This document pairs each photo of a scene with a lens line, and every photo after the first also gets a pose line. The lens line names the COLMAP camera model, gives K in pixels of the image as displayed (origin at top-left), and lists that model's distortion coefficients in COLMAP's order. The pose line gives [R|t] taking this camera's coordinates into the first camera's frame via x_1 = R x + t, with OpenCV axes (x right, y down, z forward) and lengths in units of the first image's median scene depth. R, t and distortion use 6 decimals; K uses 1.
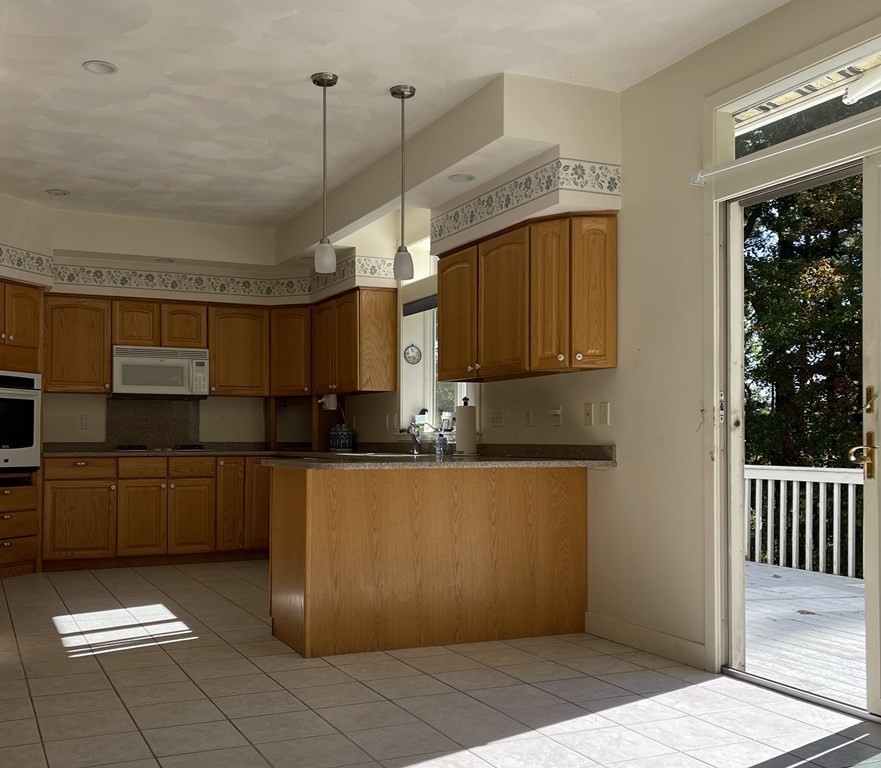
lens RADIAL K [[981.3, 0, 410.8], [0, 981.3, 427.5], [0, 0, 1]] dist [0.080613, 0.000000]
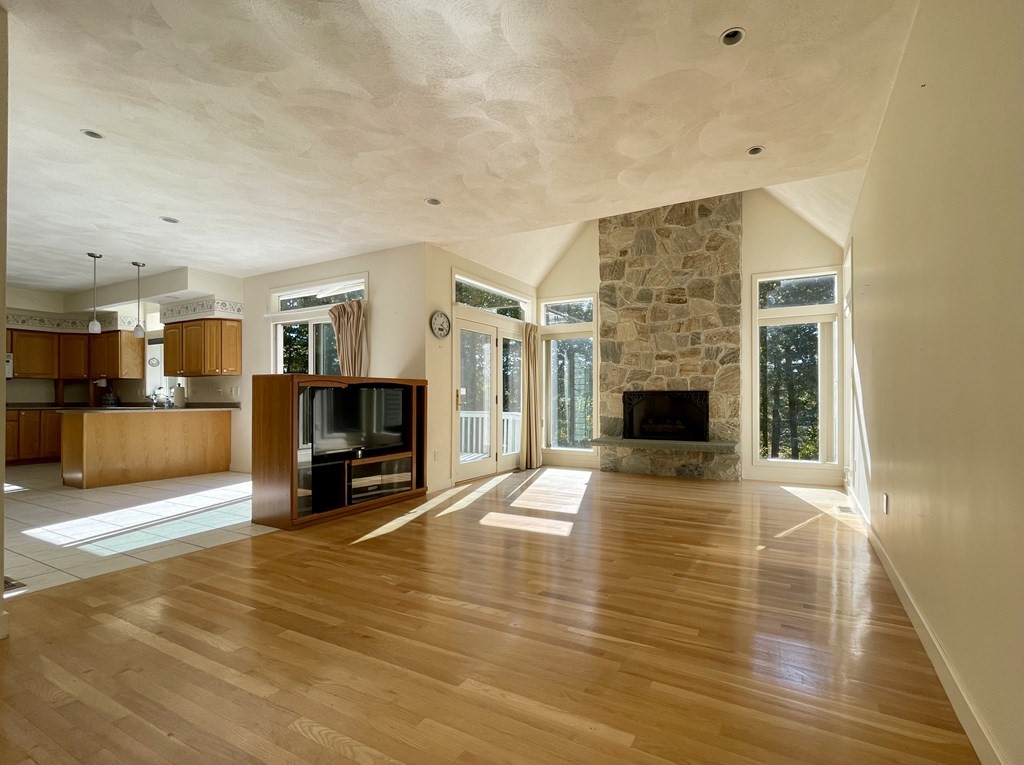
lens RADIAL K [[466.5, 0, 565.2], [0, 466.5, 396.5], [0, 0, 1]] dist [0.002353, -0.001668]
pose [[0.771948, 0.001270, 0.635684, 0.059637], [-0.004004, 0.999988, 0.002864, -0.005355], [-0.635673, -0.004756, 0.771944, -0.488242]]
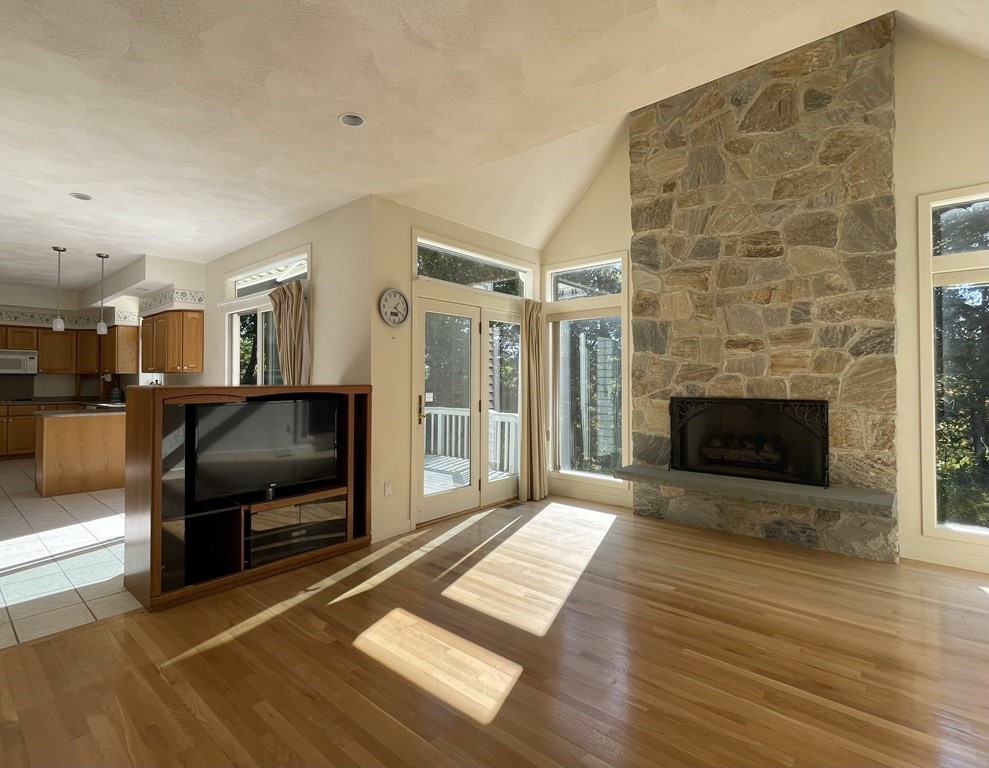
lens RADIAL K [[497.7, 0, 442.4], [0, 497.7, 371.9], [0, 0, 1]] dist [-0.010830, 0.006068]
pose [[0.926456, 0.008156, 0.376314, 0.236326], [-0.005043, 0.999944, -0.009256, -0.041687], [-0.376369, 0.006678, 0.926446, -0.317461]]
